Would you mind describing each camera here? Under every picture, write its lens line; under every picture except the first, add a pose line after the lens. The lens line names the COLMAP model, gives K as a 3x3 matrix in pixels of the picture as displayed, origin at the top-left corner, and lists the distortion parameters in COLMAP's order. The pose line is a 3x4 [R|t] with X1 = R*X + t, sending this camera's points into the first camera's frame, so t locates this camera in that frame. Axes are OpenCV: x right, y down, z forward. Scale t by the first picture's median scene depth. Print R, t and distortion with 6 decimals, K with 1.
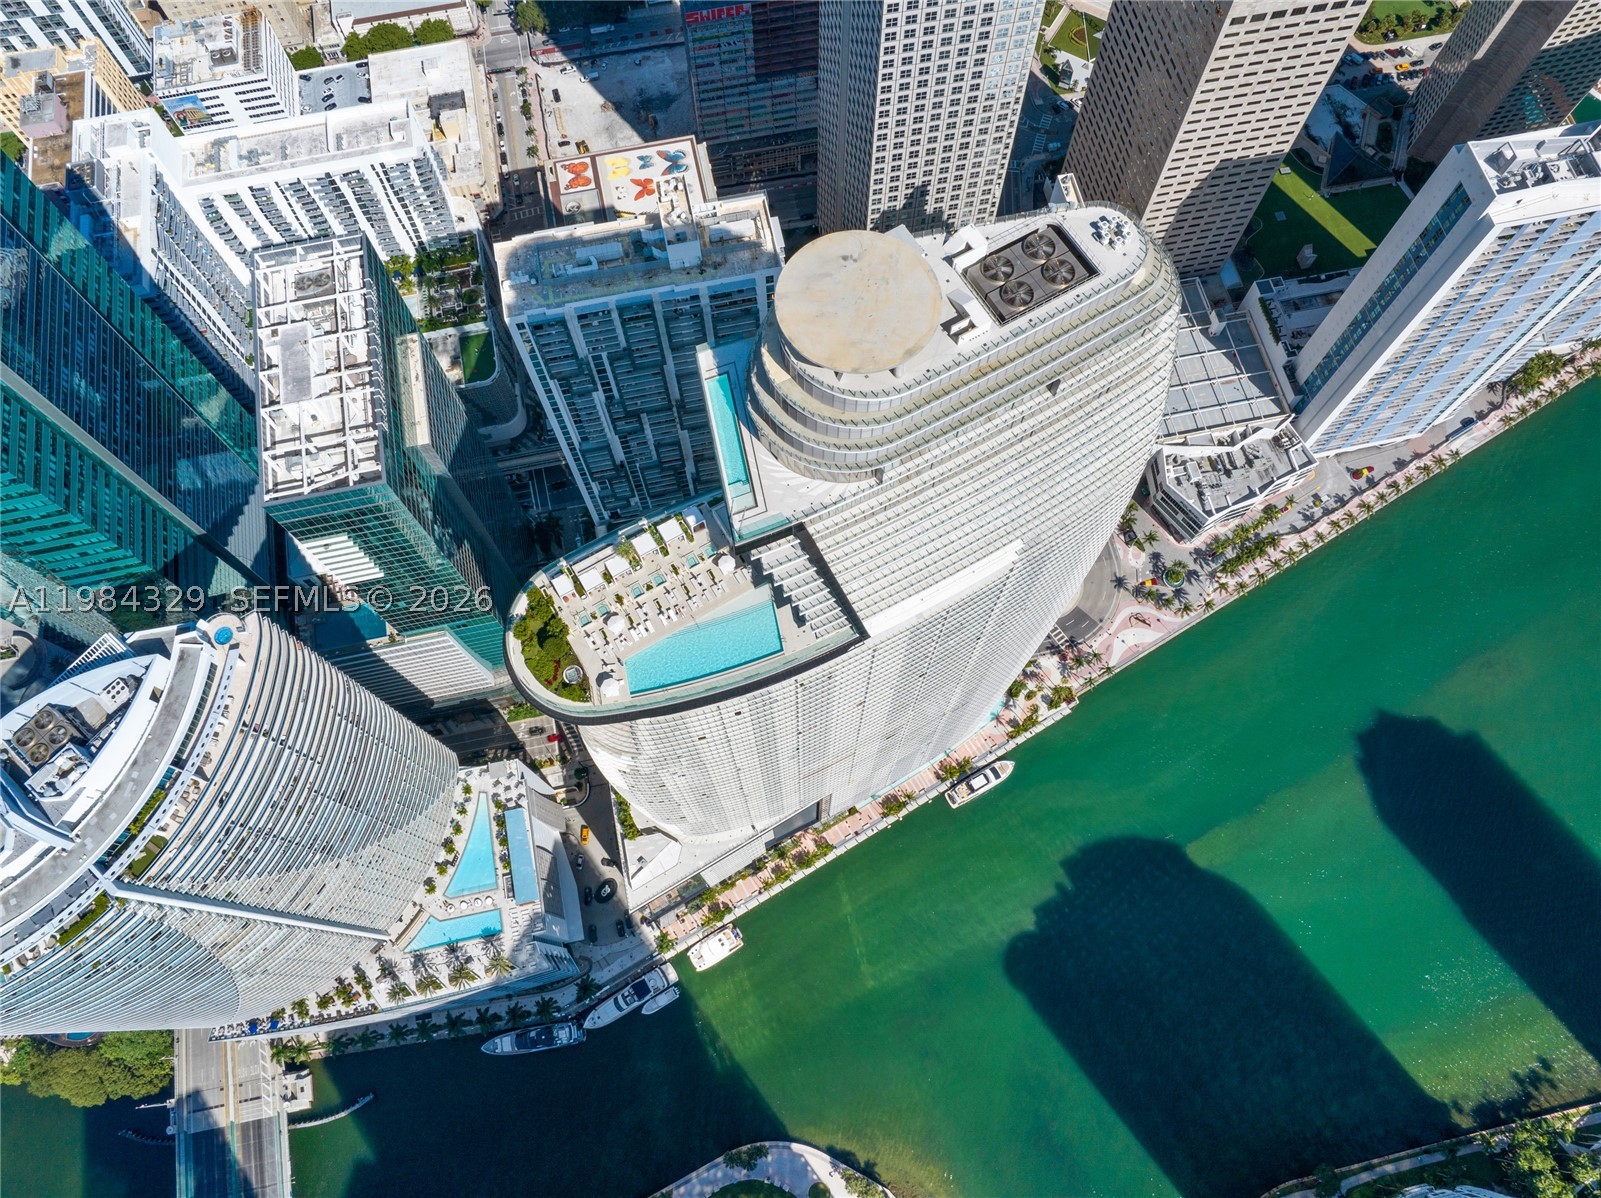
lens RADIAL K [[1124.1, 0, 800.8], [0, 1124.1, 592.2], [0, 0, 1]] dist [-0.025647, 0.000987]
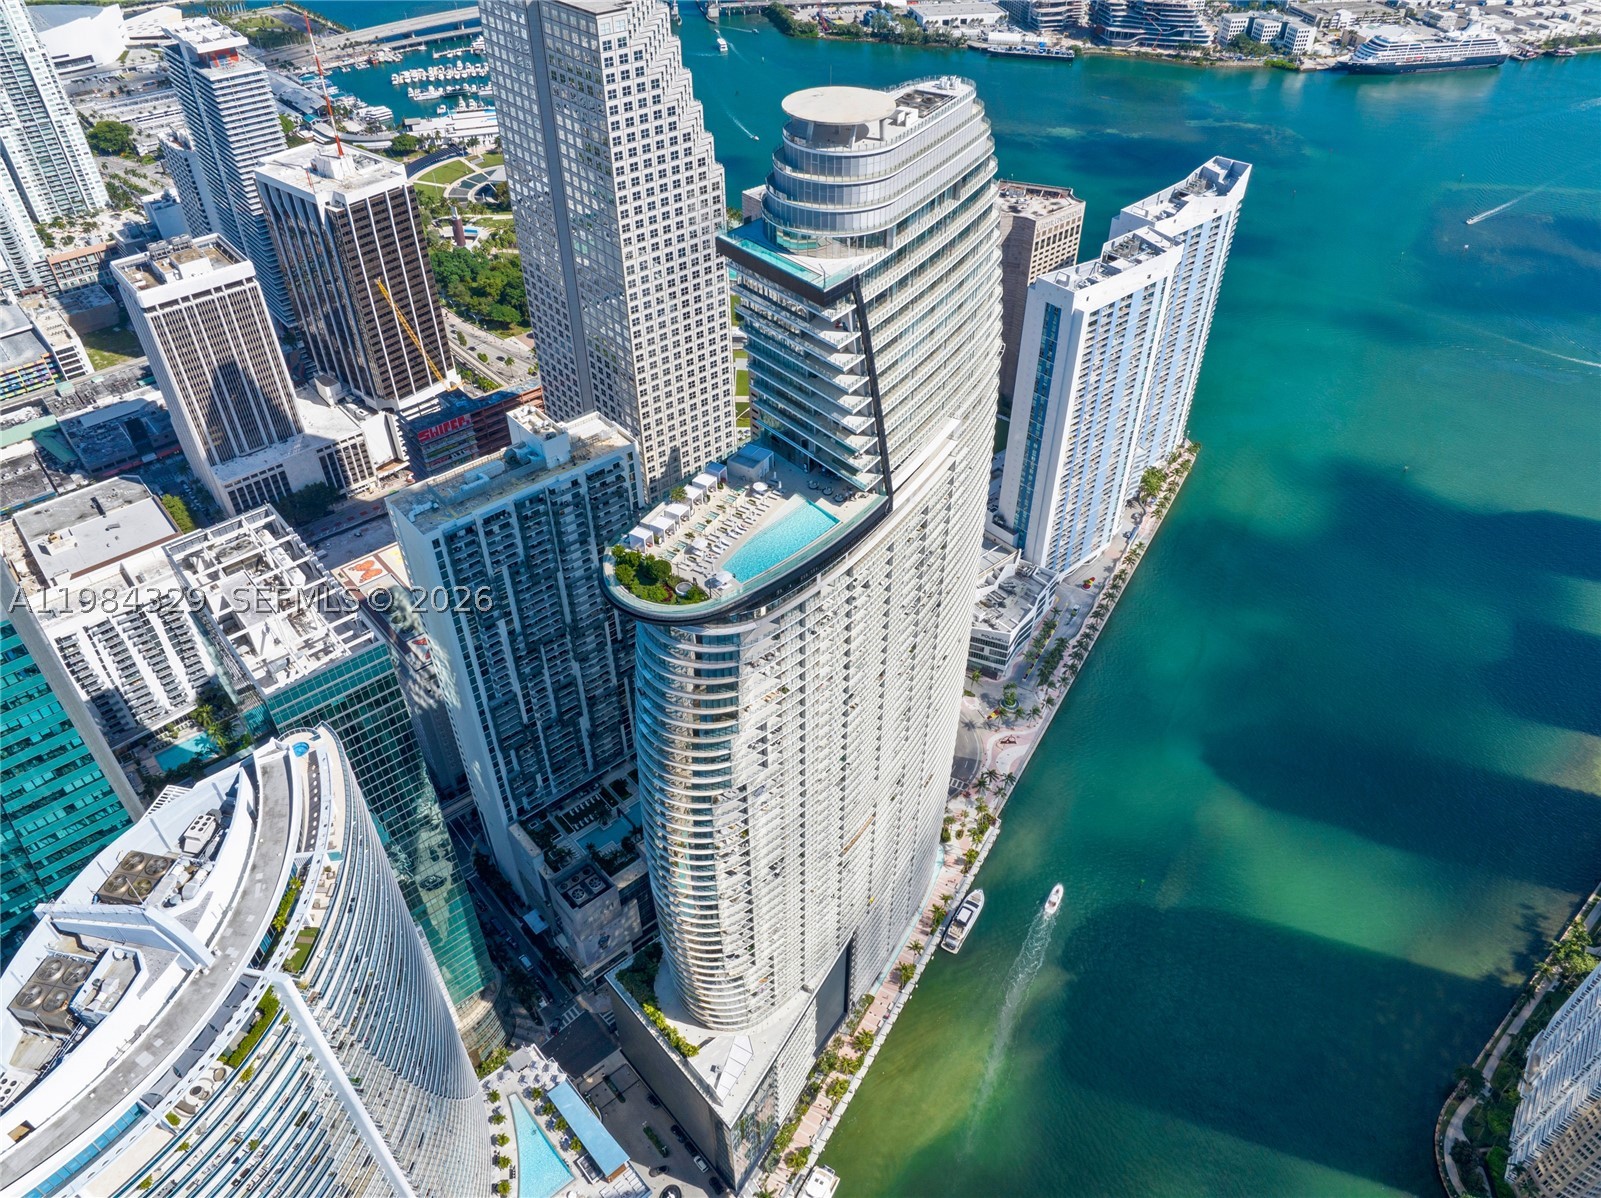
lens RADIAL K [[1124.1, 0, 800.8], [0, 1124.1, 592.2], [0, 0, 1]] dist [-0.025647, 0.000987]
pose [[0.875921, -0.311691, 0.368253, -0.257557], [0.452054, 0.796897, -0.400752, 0.286127], [-0.168549, 0.517498, 0.838920, 0.039600]]
